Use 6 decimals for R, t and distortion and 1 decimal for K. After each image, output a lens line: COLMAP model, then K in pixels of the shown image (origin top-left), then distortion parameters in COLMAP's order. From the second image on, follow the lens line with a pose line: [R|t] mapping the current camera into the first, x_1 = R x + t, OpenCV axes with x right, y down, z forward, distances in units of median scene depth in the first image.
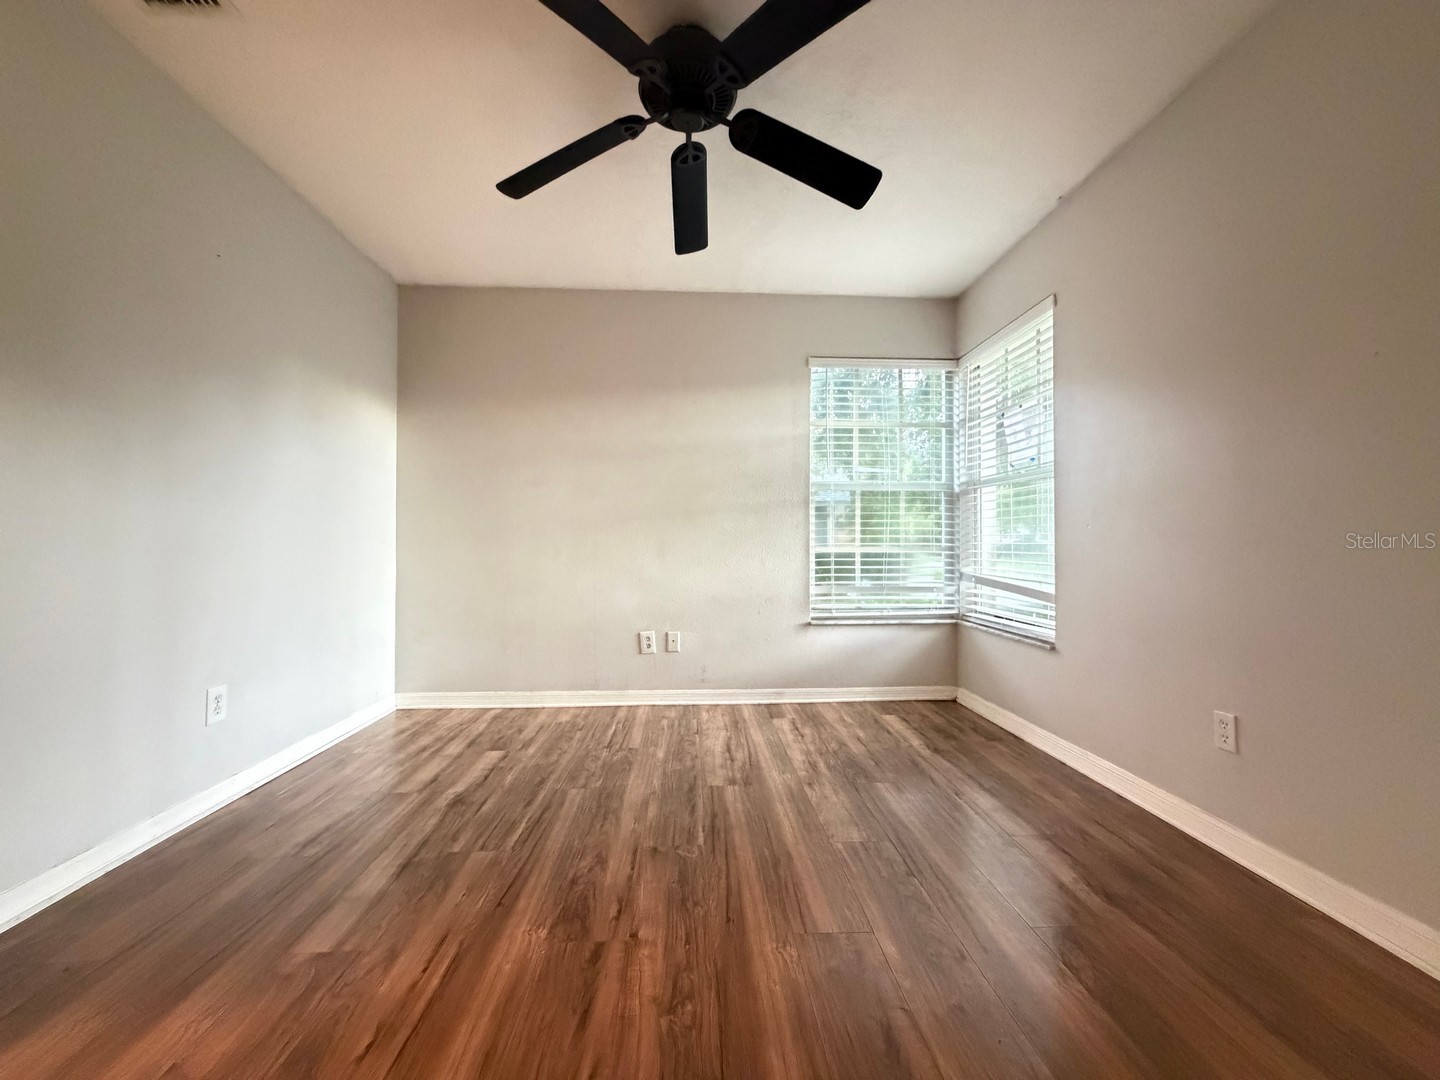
lens RADIAL K [[575.2, 0, 719.1], [0, 575.2, 537.4], [0, 0, 1]] dist [-0.000626, -0.000143]
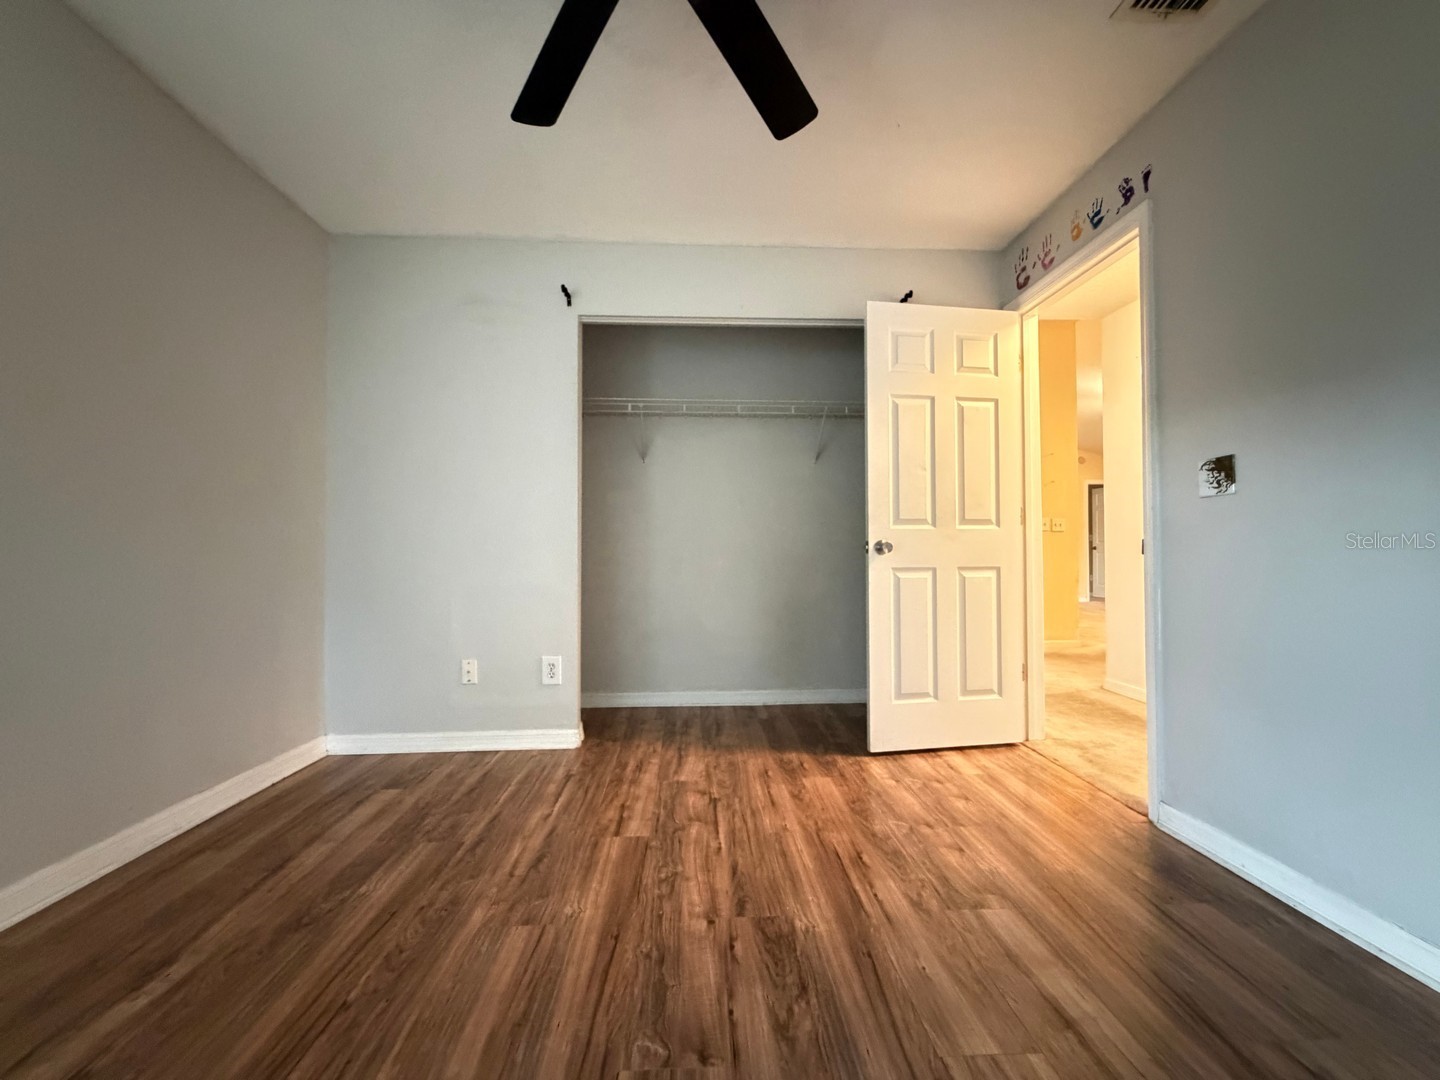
lens RADIAL K [[575.2, 0, 717.6], [0, 575.2, 541.4], [0, 0, 1]] dist [-0.000626, -0.000143]
pose [[-0.999973, 0.003418, 0.006509, -0.086106], [0.003280, 0.999770, -0.021203, 0.010155], [-0.006579, -0.021181, -0.999754, 1.049204]]
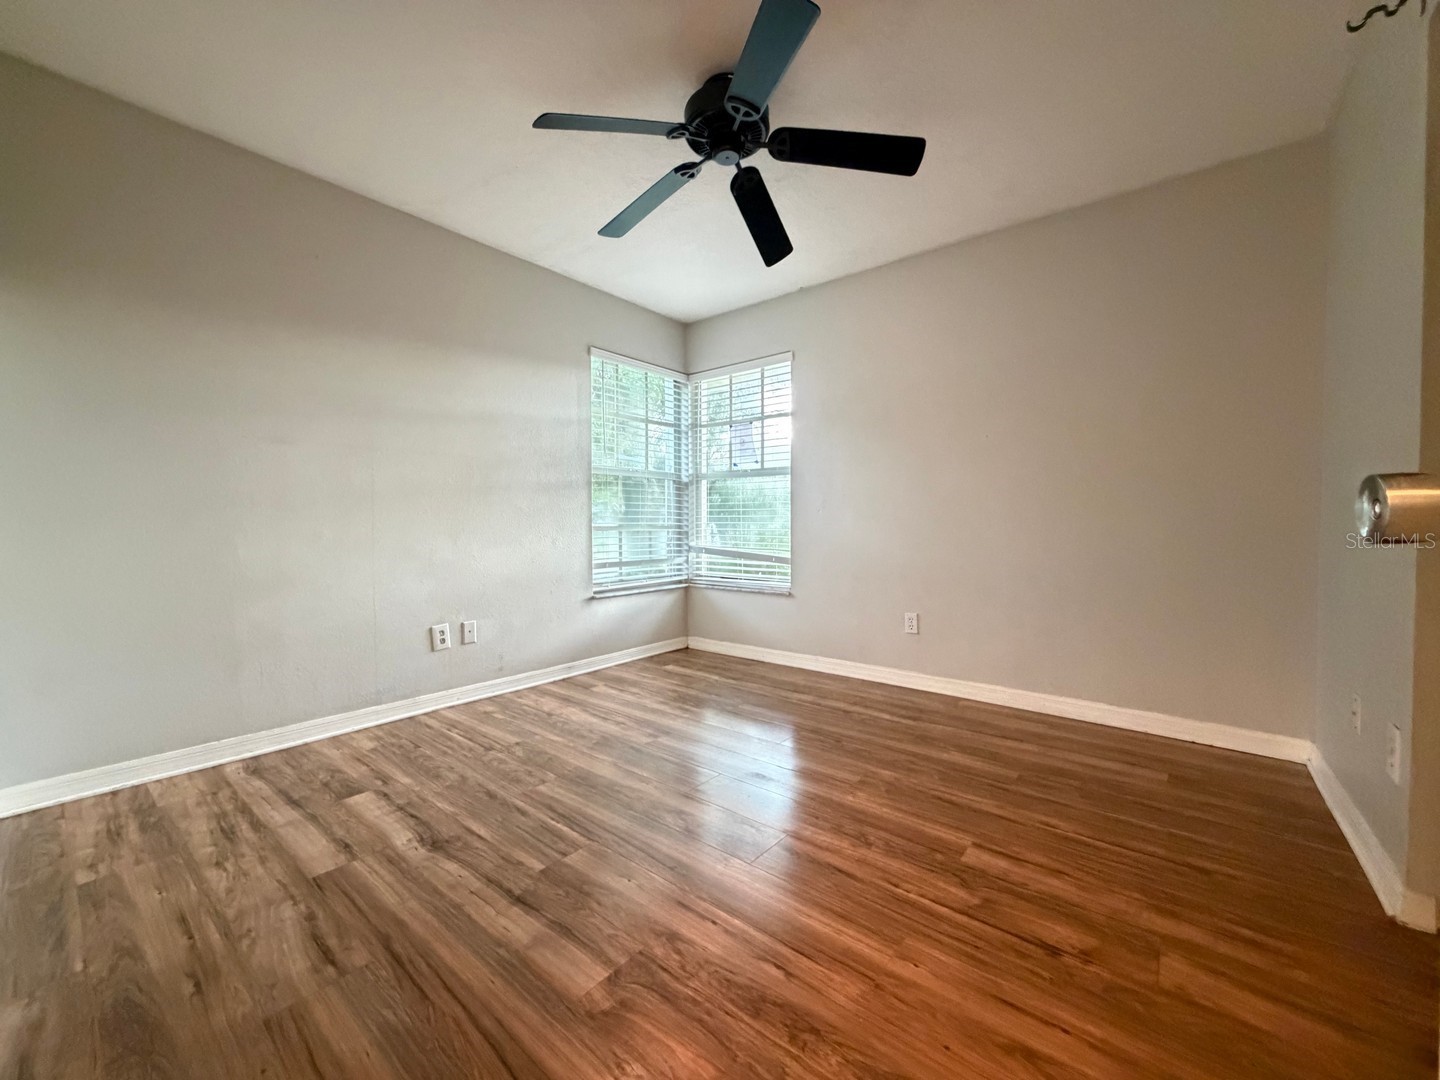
lens RADIAL K [[575.2, 0, 714.9], [0, 575.2, 537.9], [0, 0, 1]] dist [-0.000626, -0.000143]
pose [[0.677288, -0.019806, 0.735452, -0.597095], [-0.006255, 0.999446, 0.032675, 0.002710], [-0.735692, -0.026730, 0.676789, 0.139383]]
